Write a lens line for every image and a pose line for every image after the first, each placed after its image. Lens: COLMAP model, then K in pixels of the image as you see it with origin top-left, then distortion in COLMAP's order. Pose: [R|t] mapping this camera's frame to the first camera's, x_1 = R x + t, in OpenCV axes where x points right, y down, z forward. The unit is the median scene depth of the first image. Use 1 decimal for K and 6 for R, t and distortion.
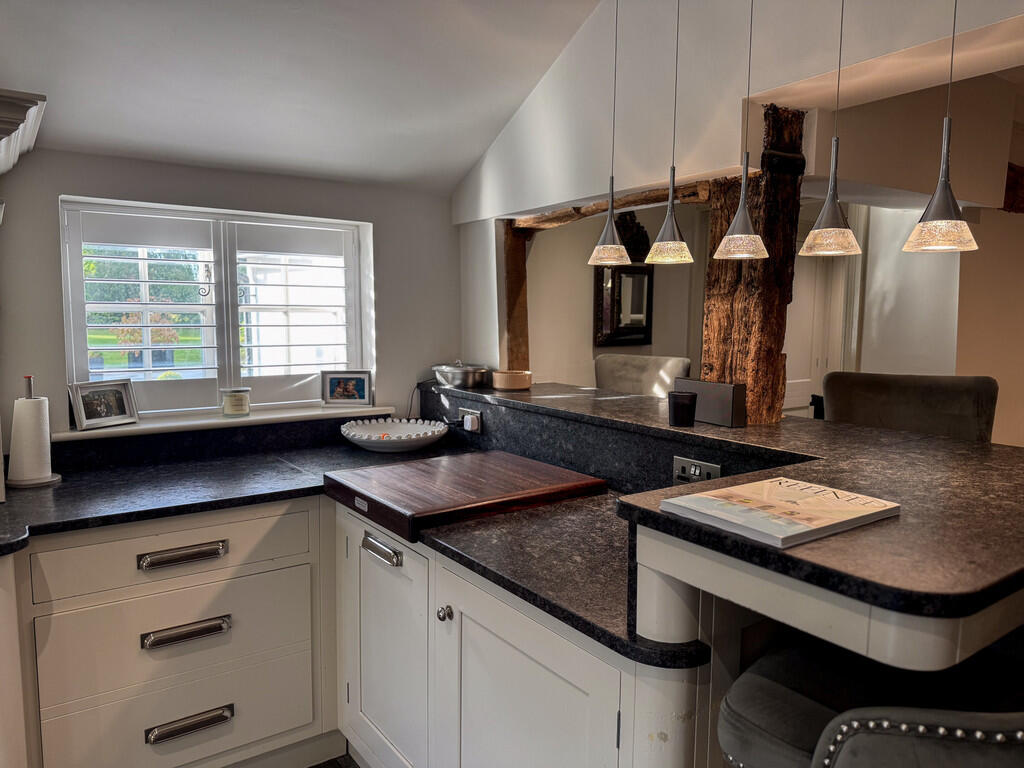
lens RADIAL K [[711.1, 0, 512.0], [0, 711.1, 384.0], [0, 0, 1]] dist [0.082028, -0.001421]
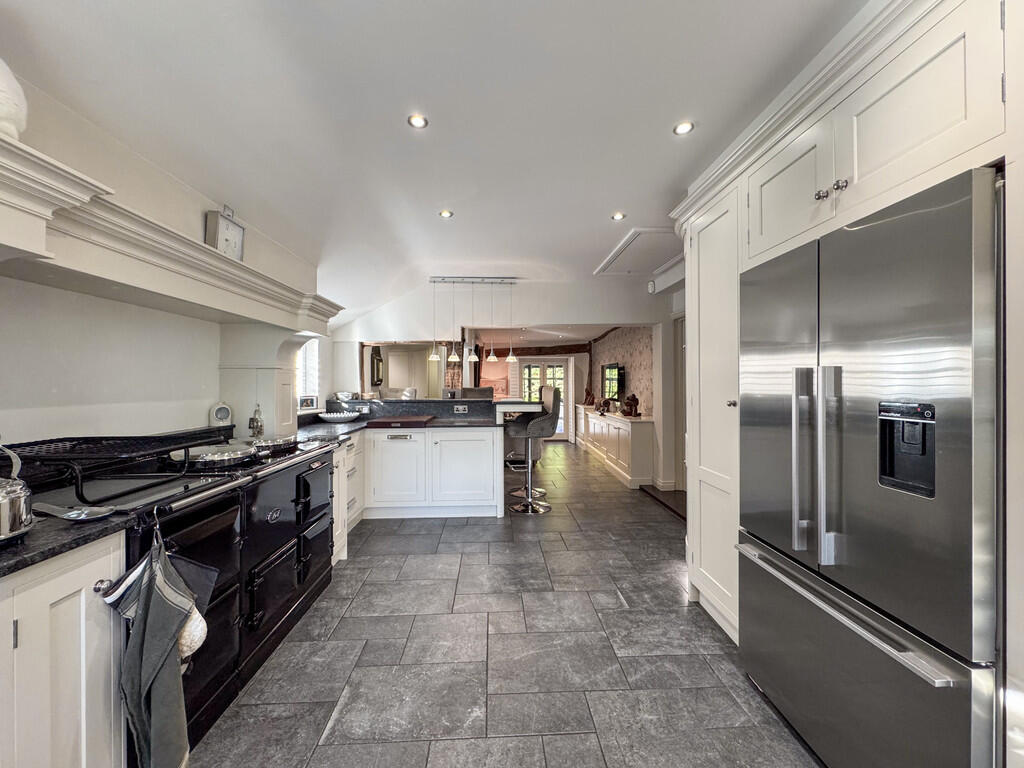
lens RADIAL K [[409.5, 0, 512.0], [0, 409.5, 384.0], [0, 0, 1]] dist [-0.000260, -0.000024]
pose [[0.548093, -0.013580, 0.836307, -1.241451], [0.095917, 0.994292, -0.046716, 0.091650], [-0.830899, 0.105821, 0.546268, -0.480566]]
